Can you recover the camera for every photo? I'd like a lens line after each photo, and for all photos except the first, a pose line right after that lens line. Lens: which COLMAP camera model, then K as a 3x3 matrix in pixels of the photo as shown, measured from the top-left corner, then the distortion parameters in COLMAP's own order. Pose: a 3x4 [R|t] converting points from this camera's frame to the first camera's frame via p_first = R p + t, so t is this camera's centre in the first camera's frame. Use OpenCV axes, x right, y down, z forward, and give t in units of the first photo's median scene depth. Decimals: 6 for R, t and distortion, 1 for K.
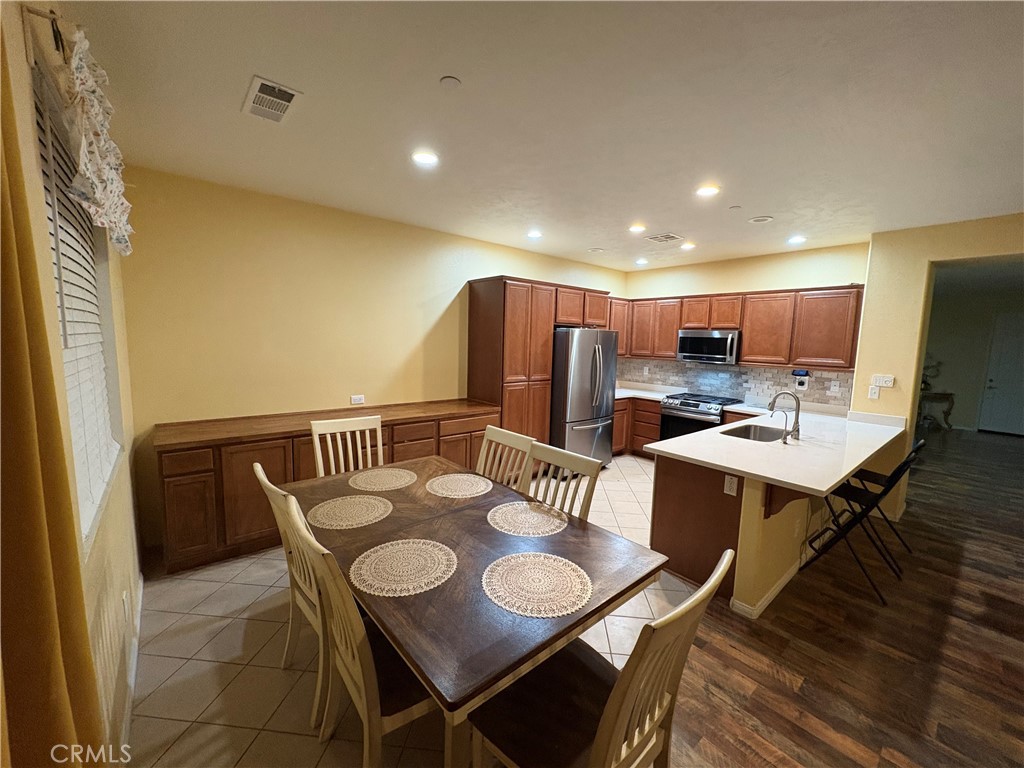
lens RADIAL K [[404.9, 0, 512.0], [0, 404.9, 384.0], [0, 0, 1]] dist [-0.000175, -0.000025]
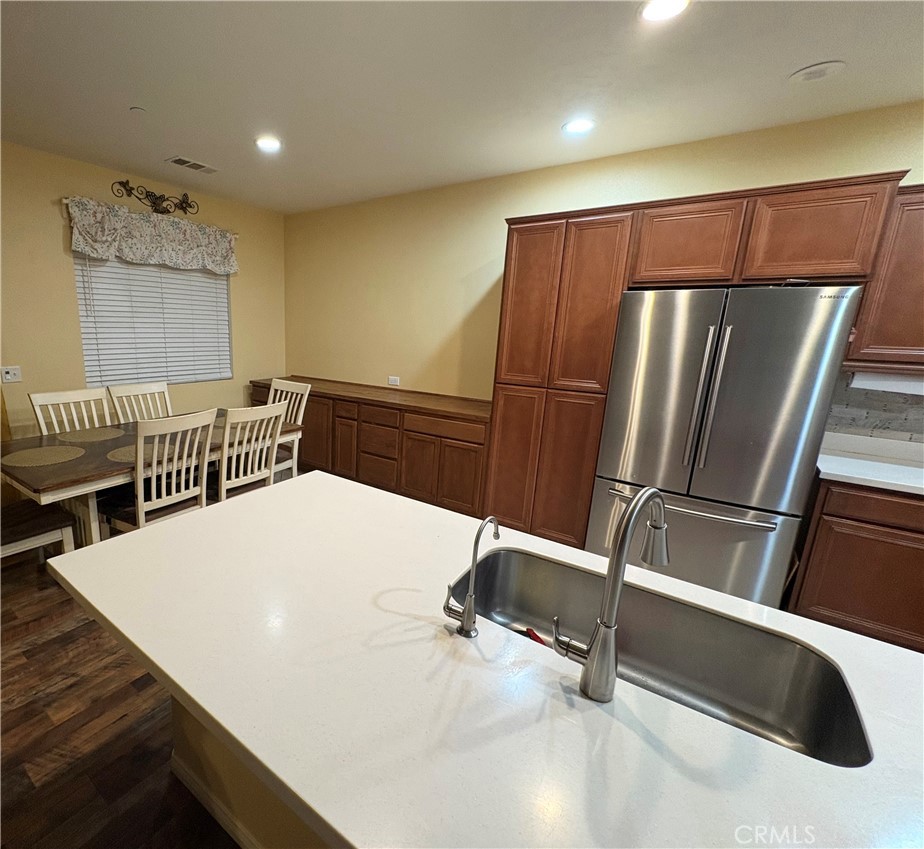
lens RADIAL K [[444.8, 0, 364.8], [0, 444.8, 427.8], [0, 0, 1]] dist [0.000676, 0.000089]
pose [[0.215017, 0.199149, -0.956090, 0.608056], [-0.127529, 0.976331, 0.174685, -0.028712], [0.968248, 0.084369, 0.235325, 0.553168]]
